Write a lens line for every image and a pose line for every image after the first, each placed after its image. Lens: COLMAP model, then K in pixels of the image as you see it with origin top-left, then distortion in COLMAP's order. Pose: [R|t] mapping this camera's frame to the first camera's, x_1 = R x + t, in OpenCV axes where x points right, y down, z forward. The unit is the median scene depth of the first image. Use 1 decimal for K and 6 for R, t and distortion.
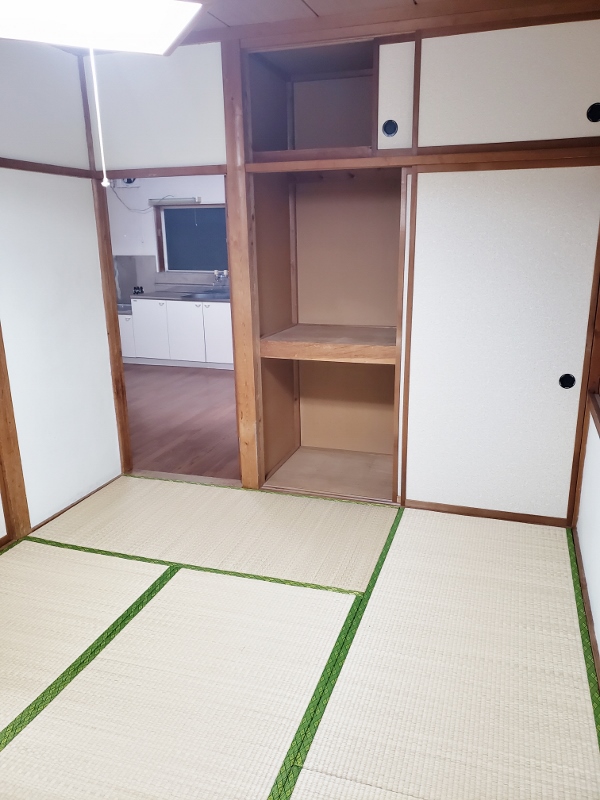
lens RADIAL K [[617.9, 0, 300.0], [0, 617.9, 400.0], [0, 0, 1]] dist [0.017259, 0.006933]
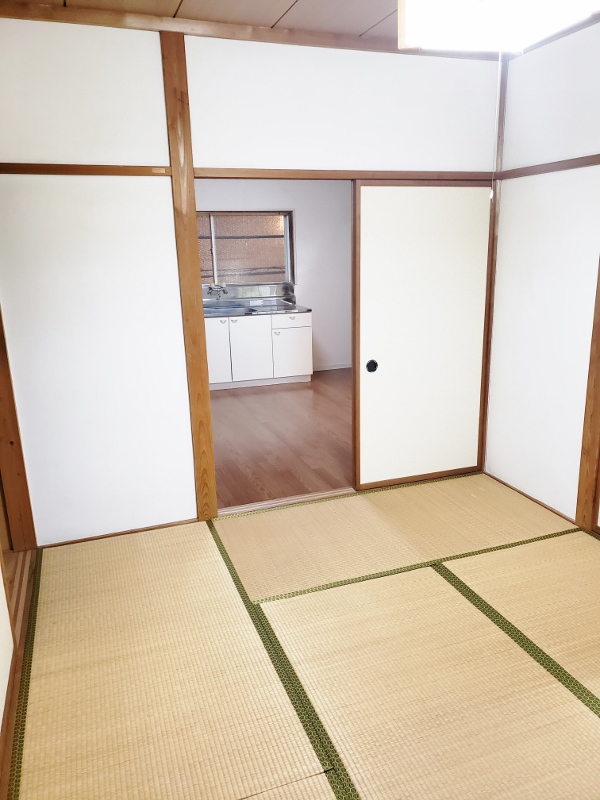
lens RADIAL K [[621.3, 0, 312.7], [0, 621.3, 392.6], [0, 0, 1]] dist [0.037188, 0.003272]
pose [[0.771302, -0.153496, 0.617683, -0.652693], [0.180286, 0.983426, 0.019261, -0.043110], [-0.610402, 0.096503, 0.786191, 0.204689]]
